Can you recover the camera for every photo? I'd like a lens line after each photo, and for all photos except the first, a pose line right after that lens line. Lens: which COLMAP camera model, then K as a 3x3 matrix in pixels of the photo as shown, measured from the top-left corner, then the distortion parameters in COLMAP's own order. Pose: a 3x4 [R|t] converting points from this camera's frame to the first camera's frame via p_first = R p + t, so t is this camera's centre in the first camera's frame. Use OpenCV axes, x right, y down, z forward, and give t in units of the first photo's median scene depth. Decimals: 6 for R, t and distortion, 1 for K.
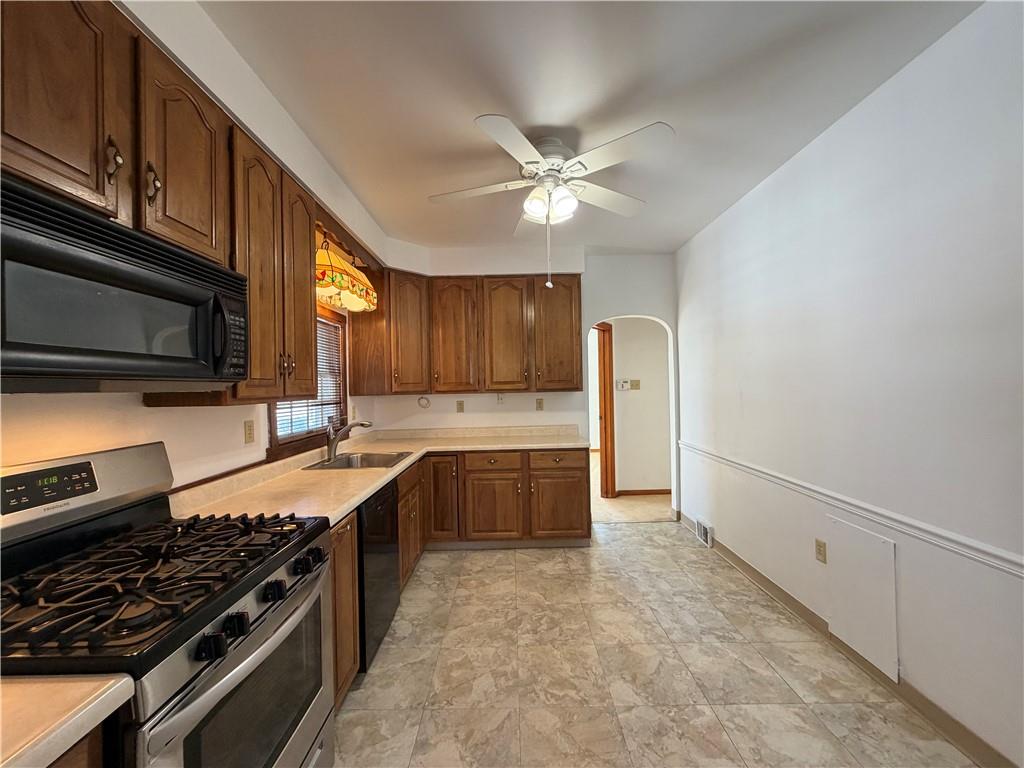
lens RADIAL K [[403.8, 0, 508.8], [0, 403.8, 383.6], [0, 0, 1]] dist [-0.002754, -0.000067]
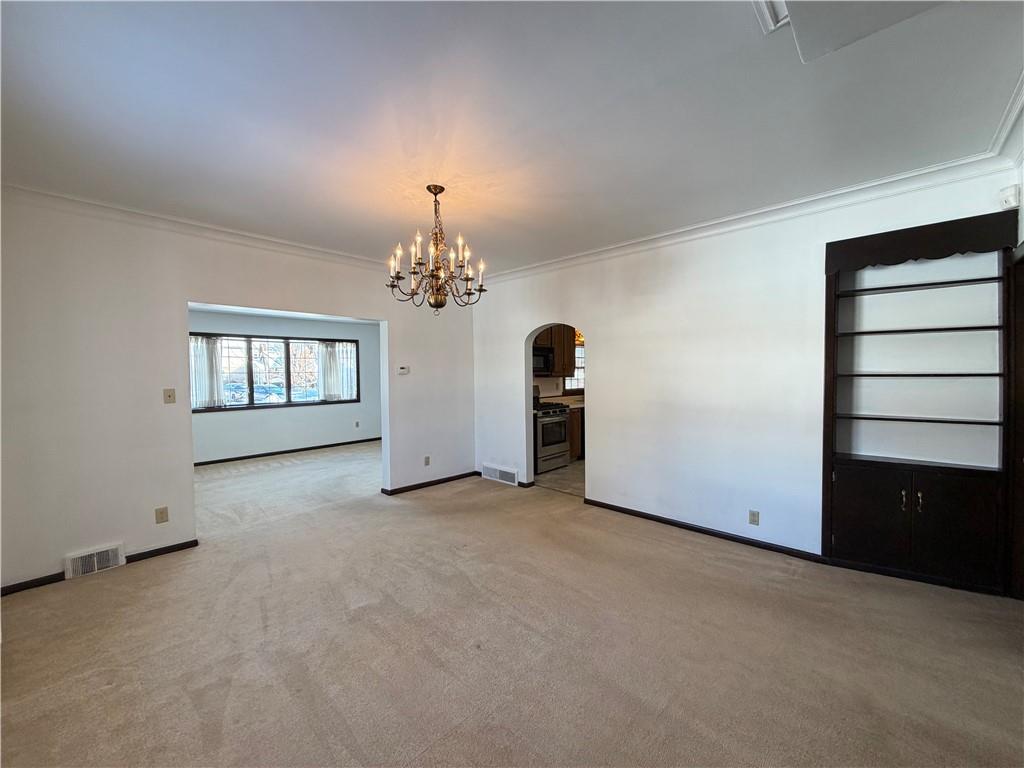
lens RADIAL K [[403.8, 0, 501.8], [0, 403.8, 383.4], [0, 0, 1]] dist [-0.002754, -0.000067]
pose [[0.713334, 0.028003, -0.700264, 1.496627], [0.002322, 0.999101, 0.042318, -0.051109], [0.700820, -0.031813, 0.712628, -1.865107]]
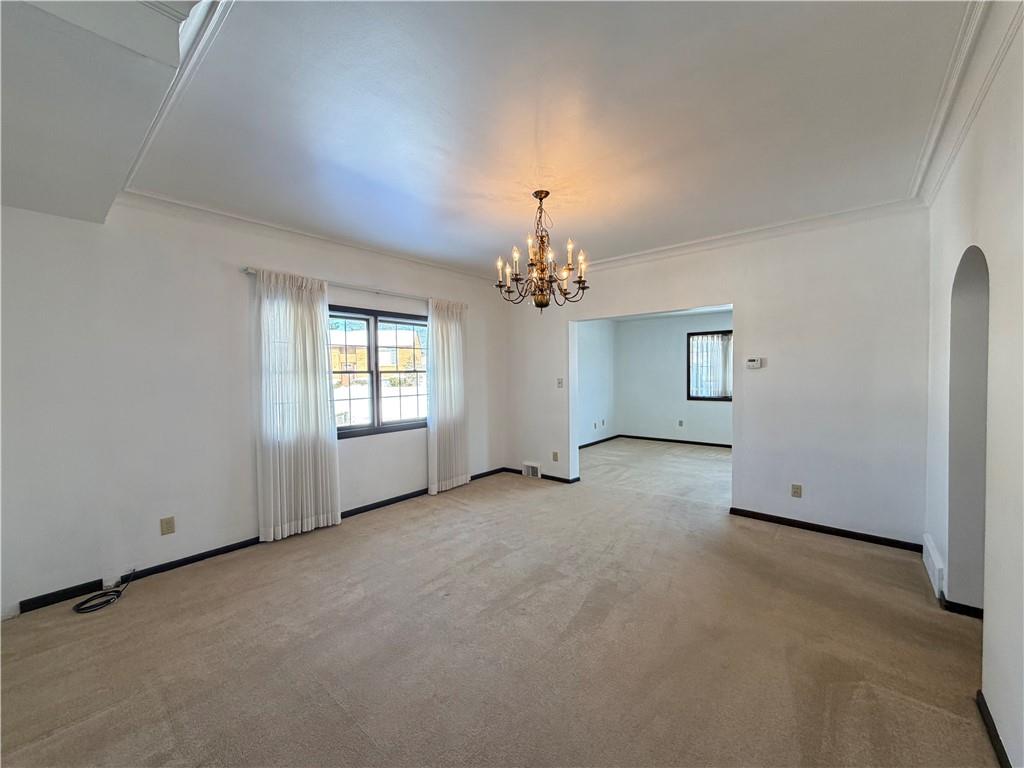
lens RADIAL K [[403.8, 0, 518.7], [0, 403.8, 384.3], [0, 0, 1]] dist [-0.002754, -0.000067]
pose [[-0.636220, 0.049393, -0.769925, 1.548099], [0.025173, 0.998746, 0.043271, -0.041432], [0.771096, 0.008148, -0.636666, -0.109397]]
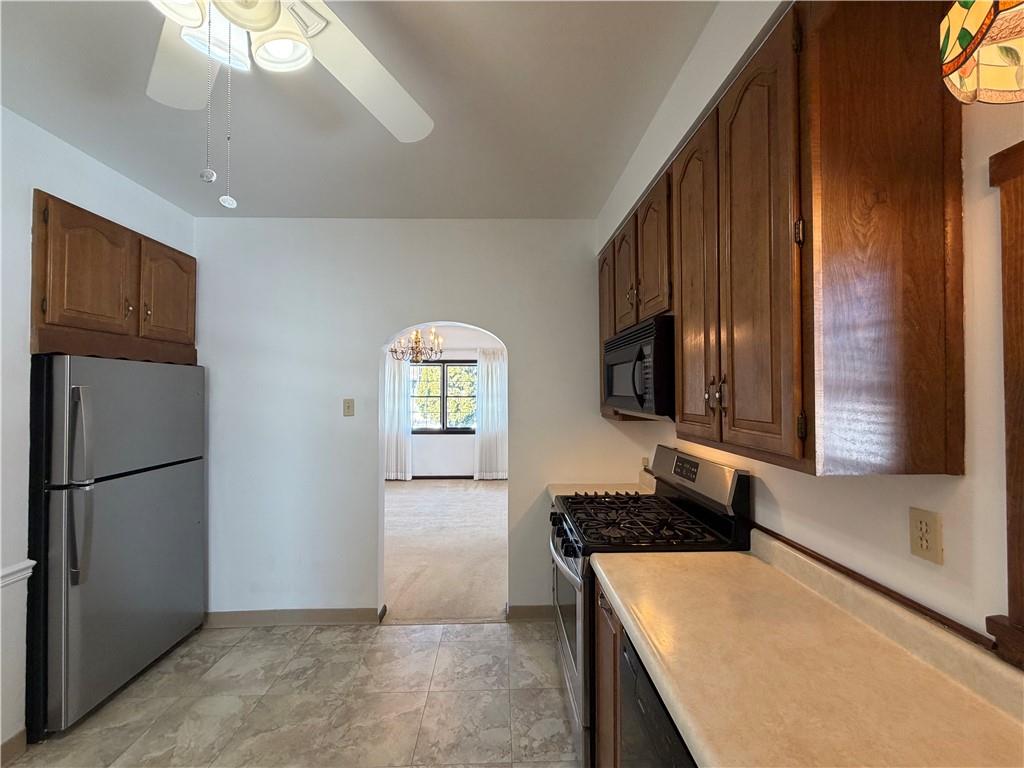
lens RADIAL K [[403.8, 0, 509.7], [0, 403.8, 385.0], [0, 0, 1]] dist [-0.002754, -0.000067]
pose [[-0.999371, 0.019492, -0.029642, -0.180695], [0.020083, 0.999602, -0.019795, -0.055226], [0.029244, -0.020378, -0.999365, 1.585172]]
